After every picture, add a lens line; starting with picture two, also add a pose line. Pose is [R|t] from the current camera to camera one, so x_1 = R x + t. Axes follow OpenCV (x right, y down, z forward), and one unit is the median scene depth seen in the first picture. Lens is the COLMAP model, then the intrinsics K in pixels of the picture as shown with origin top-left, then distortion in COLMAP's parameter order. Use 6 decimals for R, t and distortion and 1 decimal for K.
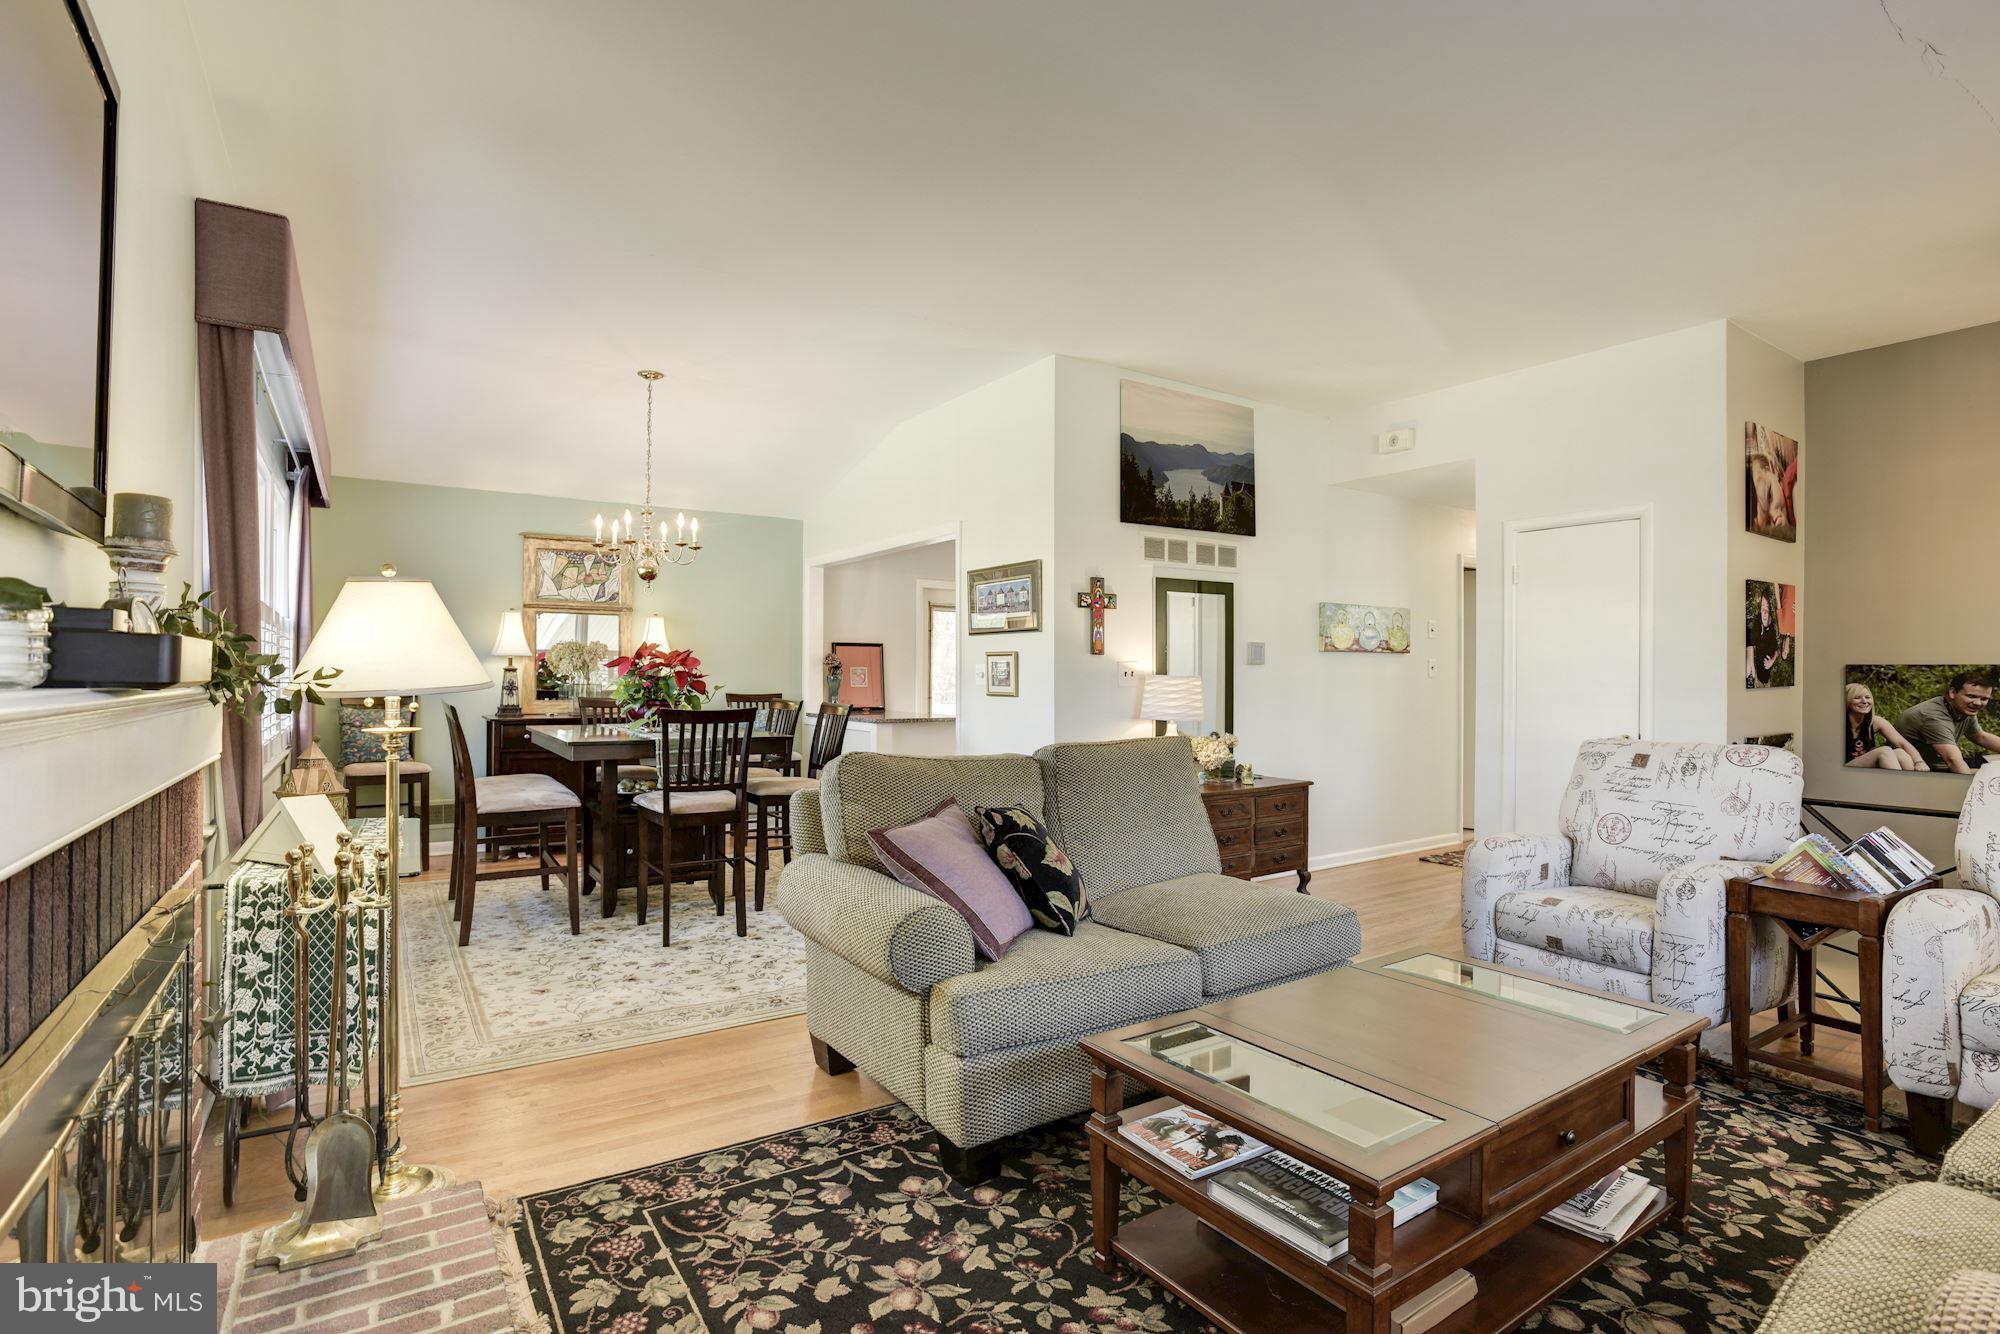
lens RADIAL K [[967.2, 0, 1029.7], [0, 967.2, 668.4], [0, 0, 1]] dist [-0.082125, 0.046144]
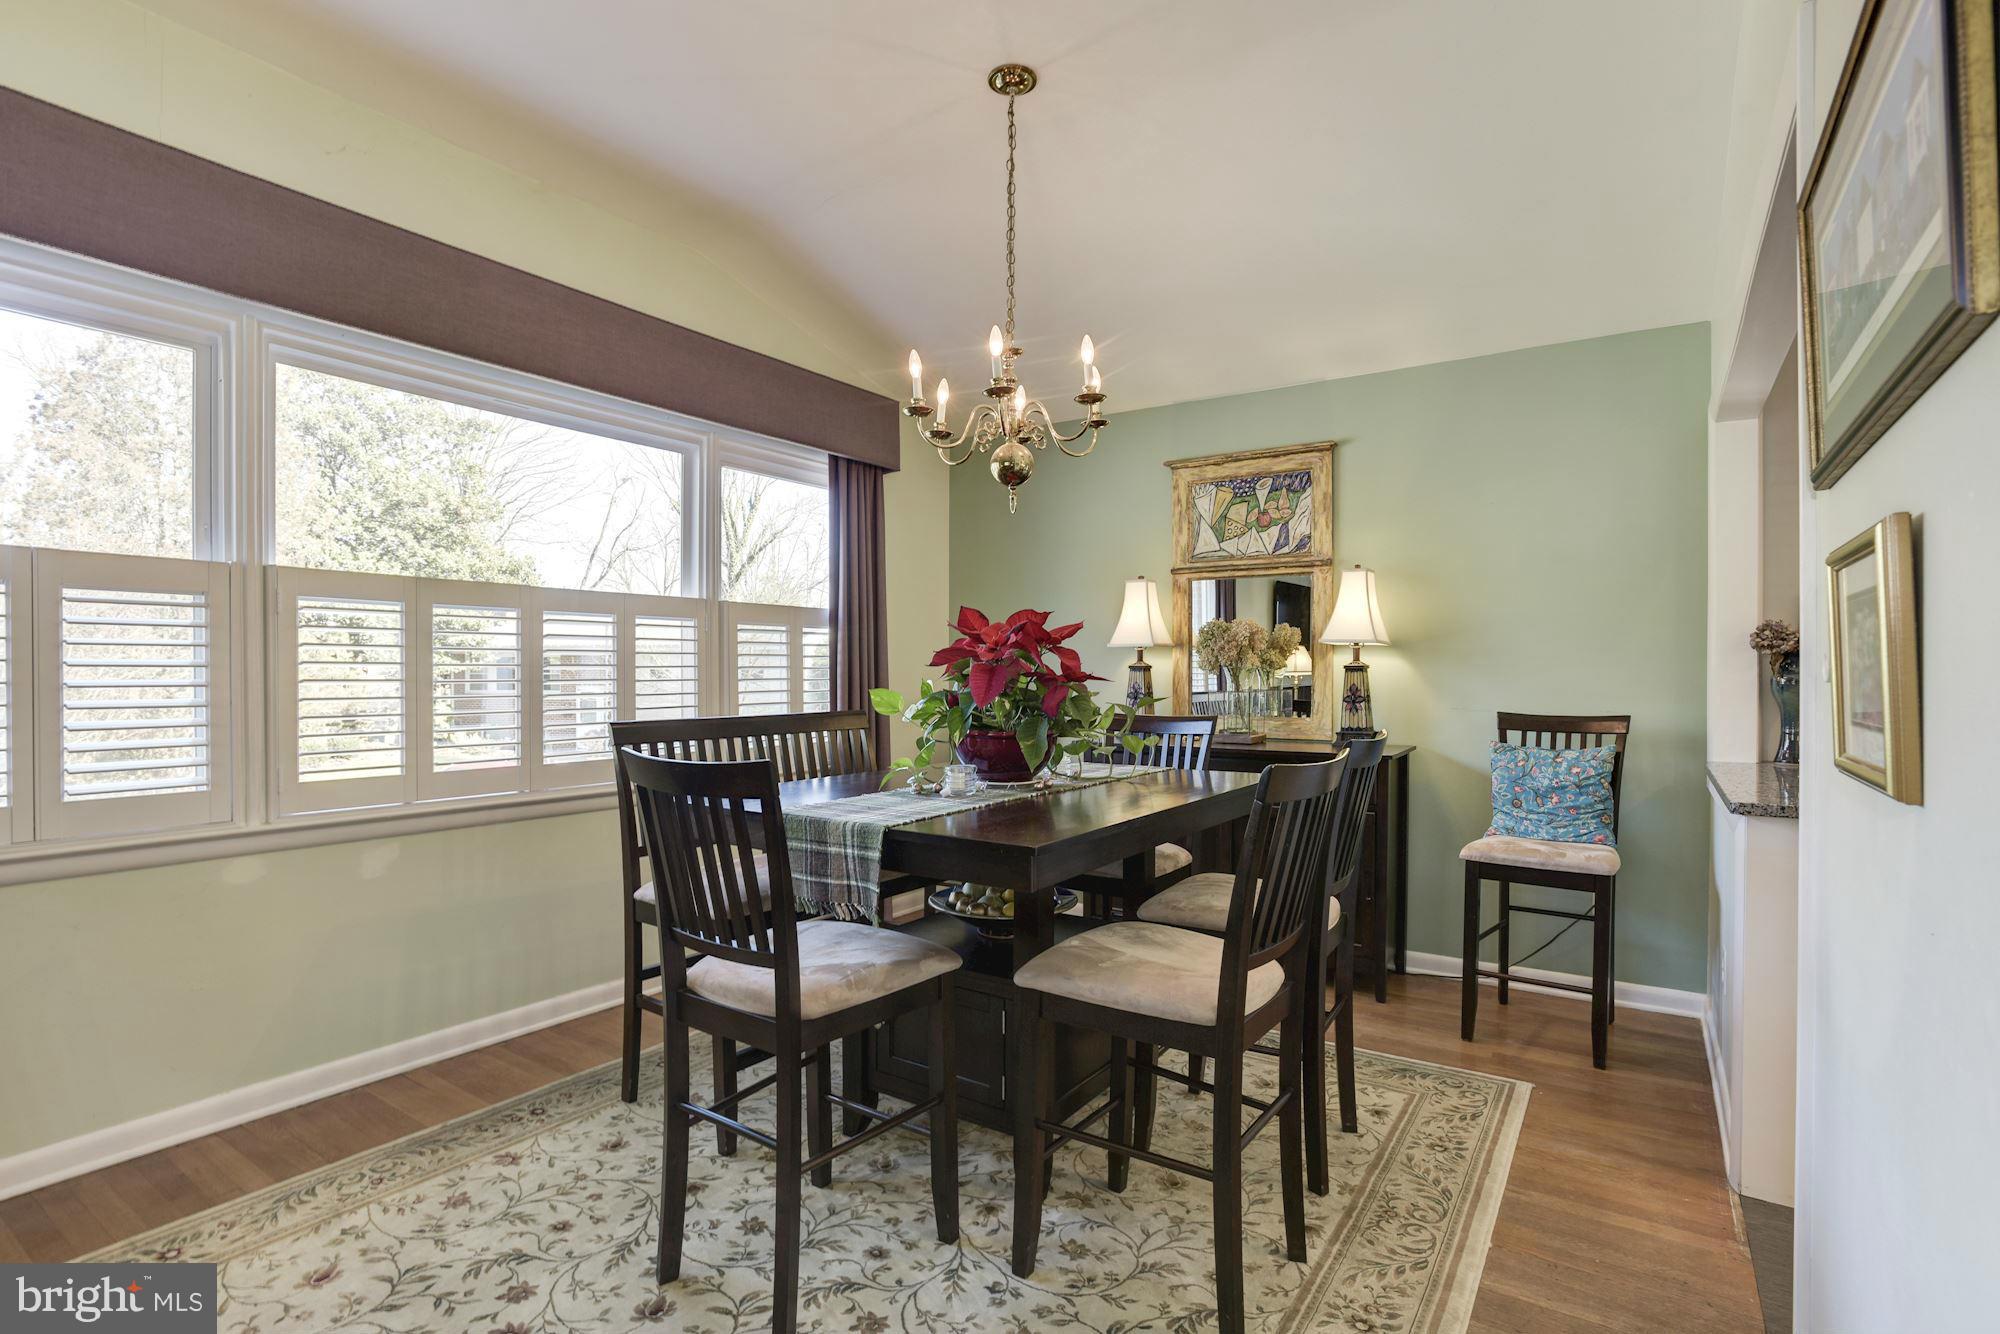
lens RADIAL K [[987.0, 0, 1000.0], [0, 987.0, 667.0], [0, 0, 1]] dist [-0.060486, 0.028846]
pose [[0.367081, -0.009320, -0.930142, 0.079985], [0.004299, 0.999956, -0.008323, 0.007833], [0.930179, -0.000944, 0.367105, 0.803851]]
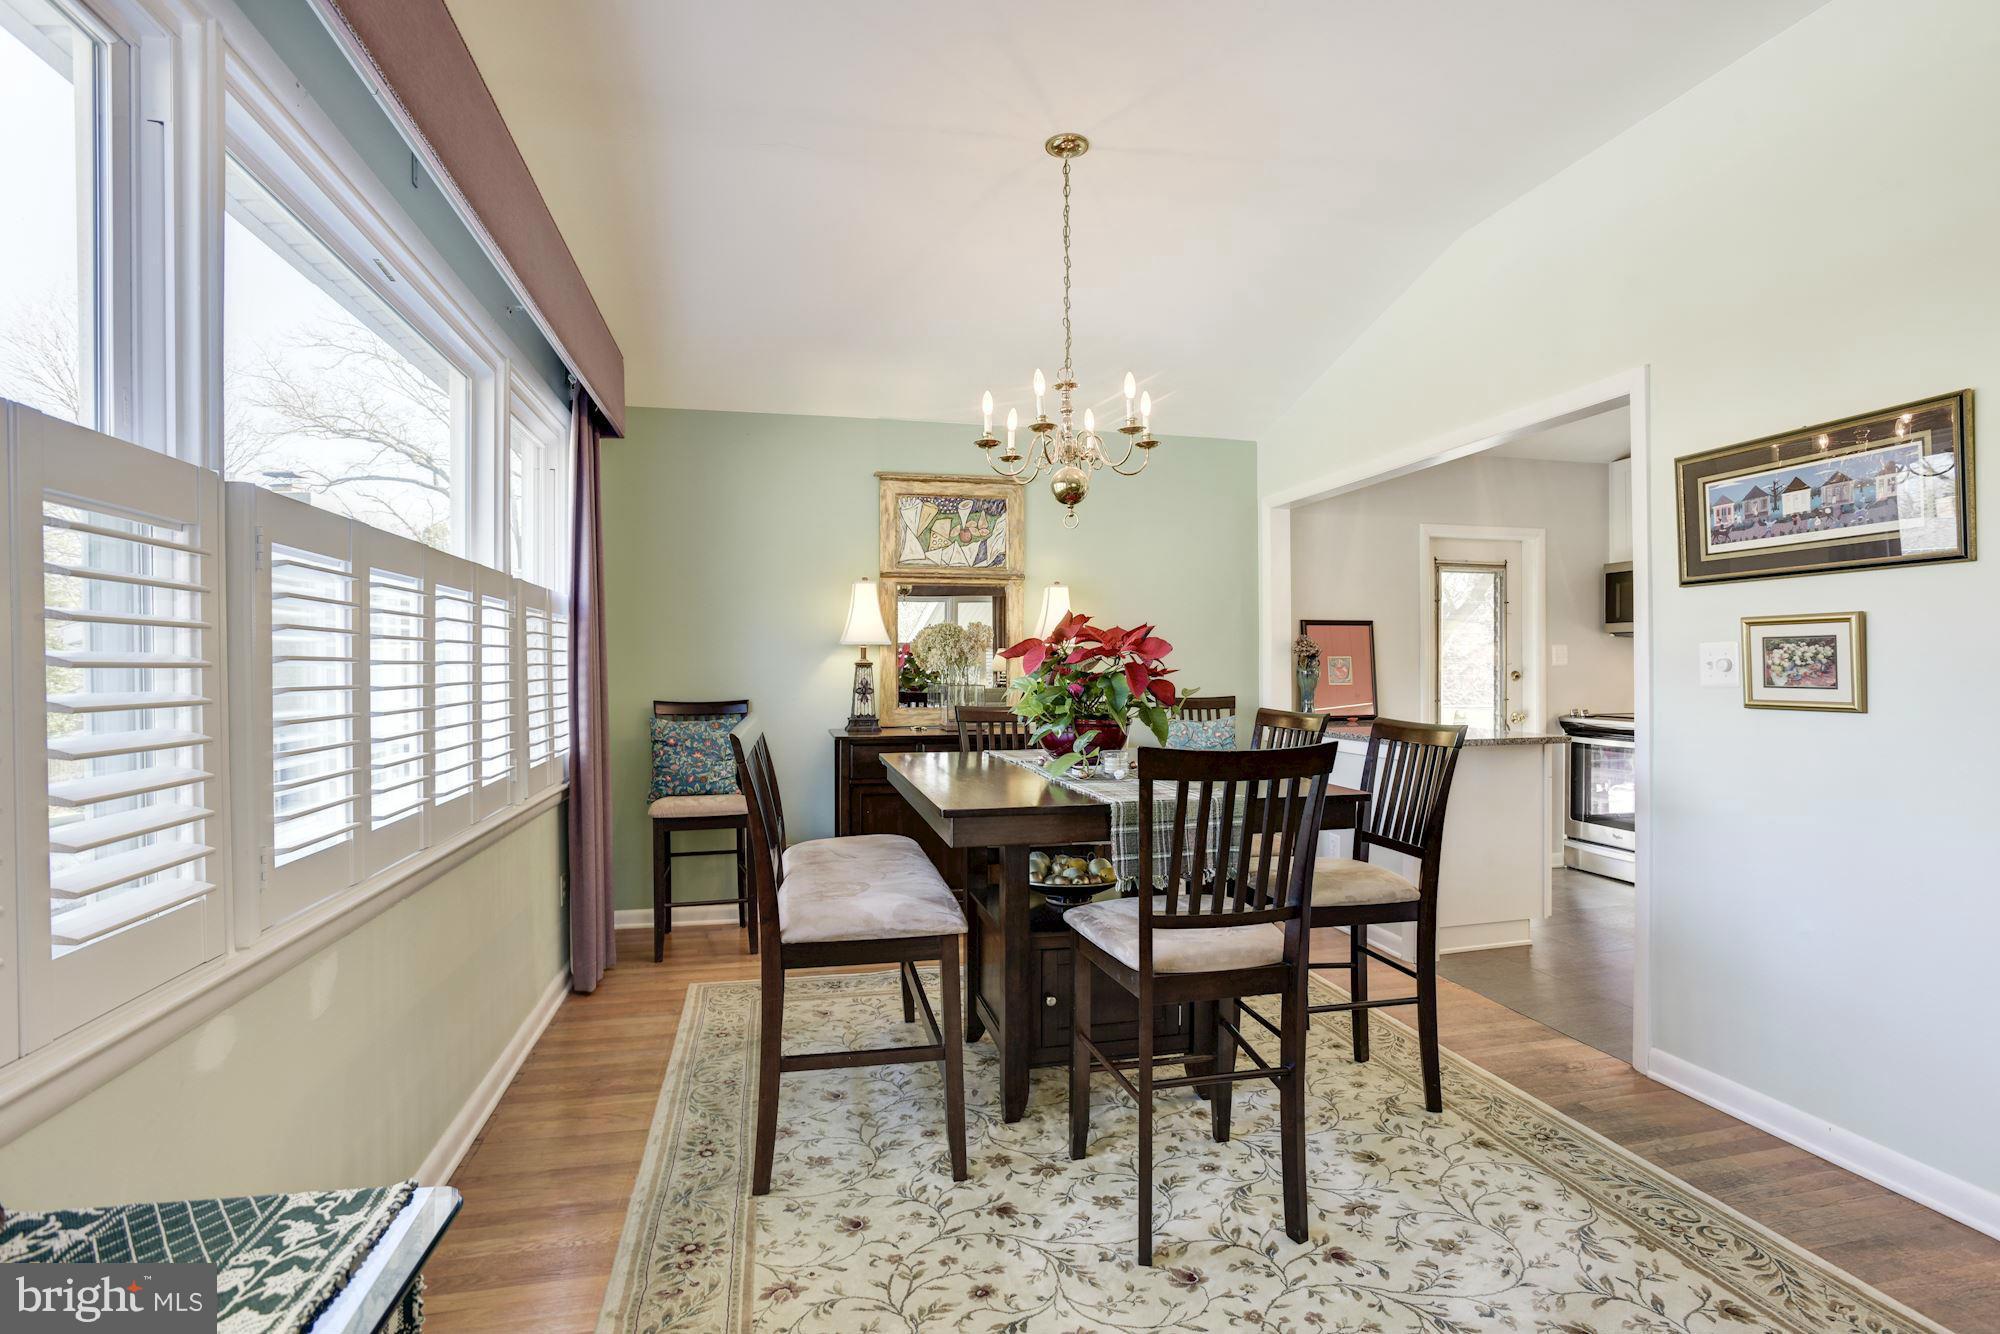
lens RADIAL K [[967.2, 0, 1029.7], [0, 967.2, 668.4], [0, 0, 1]] dist [-0.082125, 0.046144]
pose [[0.936906, -0.008631, -0.349476, -0.223821], [0.011051, 0.999927, 0.004931, 0.002296], [0.349407, -0.008481, 0.936933, 0.456705]]
